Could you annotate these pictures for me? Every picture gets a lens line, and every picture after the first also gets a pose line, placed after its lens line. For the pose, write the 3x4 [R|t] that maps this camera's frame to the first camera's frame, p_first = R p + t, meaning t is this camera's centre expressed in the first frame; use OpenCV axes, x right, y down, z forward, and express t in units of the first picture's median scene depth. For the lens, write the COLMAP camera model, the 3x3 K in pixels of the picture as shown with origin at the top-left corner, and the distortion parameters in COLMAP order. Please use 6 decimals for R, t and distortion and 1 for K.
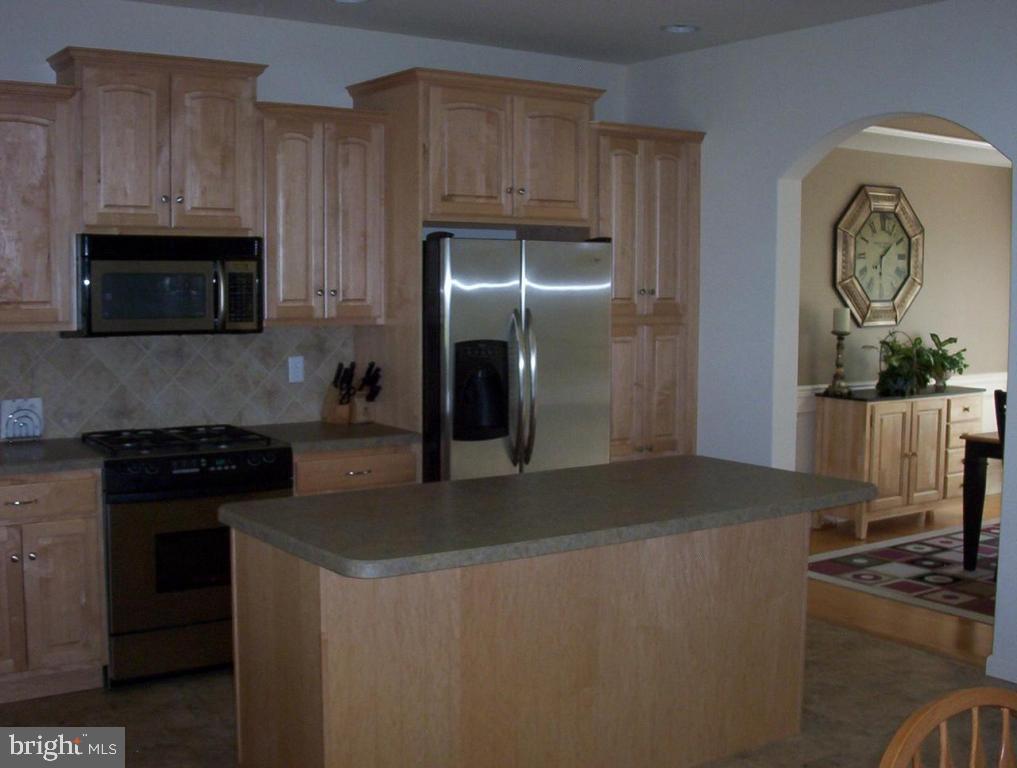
lens RADIAL K [[1179.6, 0, 508.5], [0, 1179.6, 384.0], [0, 0, 1]] dist [-0.137465, -0.004651]
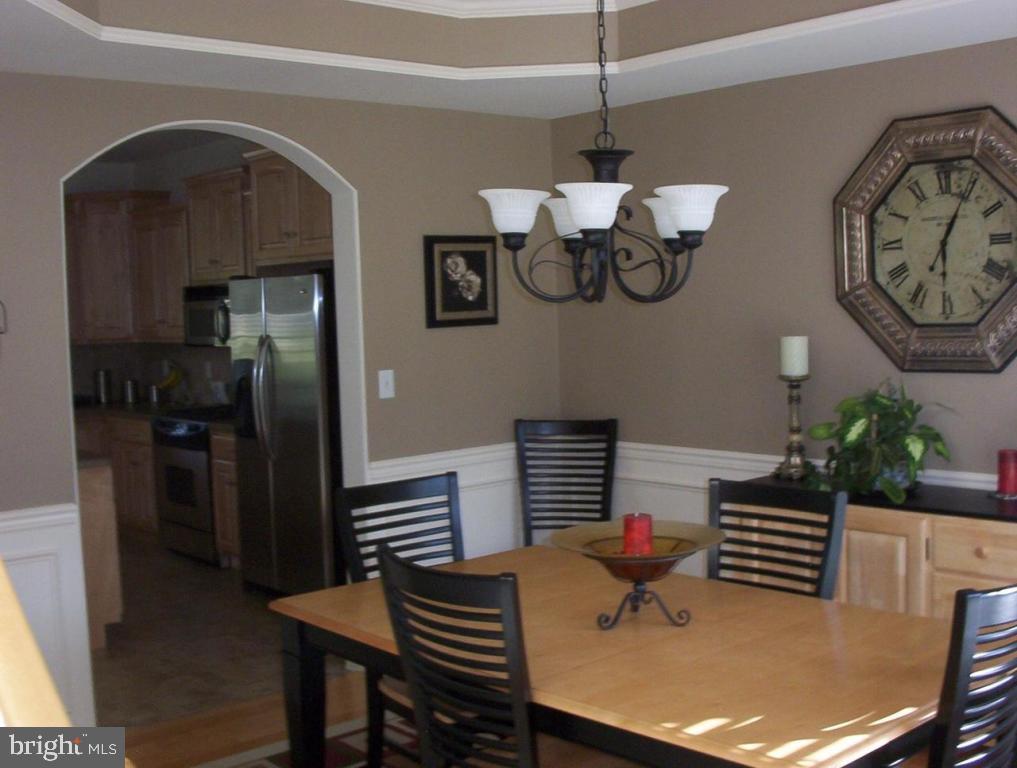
lens RADIAL K [[1179.6, 0, 508.5], [0, 1179.6, 384.0], [0, 0, 1]] dist [-0.137465, -0.004651]
pose [[0.121134, 0.057256, -0.990983, 1.273978], [-0.059474, 0.996960, 0.050331, -0.090830], [0.990853, 0.052841, 0.124171, 1.129363]]
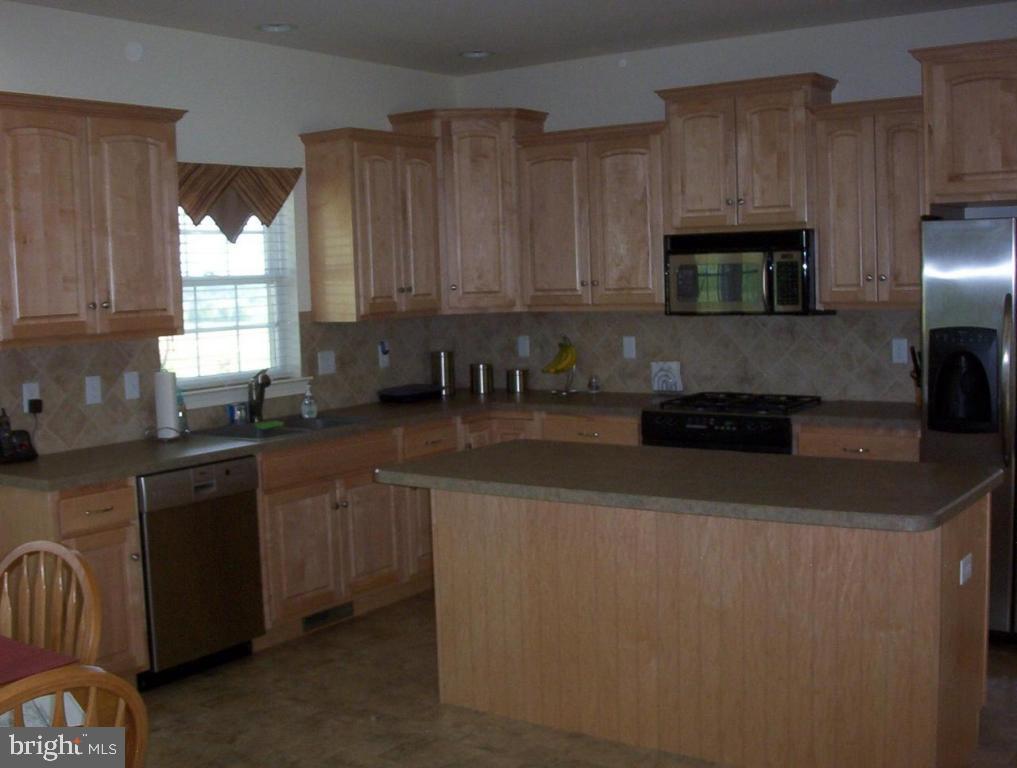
lens RADIAL K [[1179.6, 0, 508.5], [0, 1179.6, 384.0], [0, 0, 1]] dist [-0.137465, -0.004651]
pose [[0.358926, 0.069294, -0.930790, 0.713975], [-0.045921, 0.997344, 0.056540, -0.027561], [0.932236, 0.022449, 0.361155, 0.331728]]
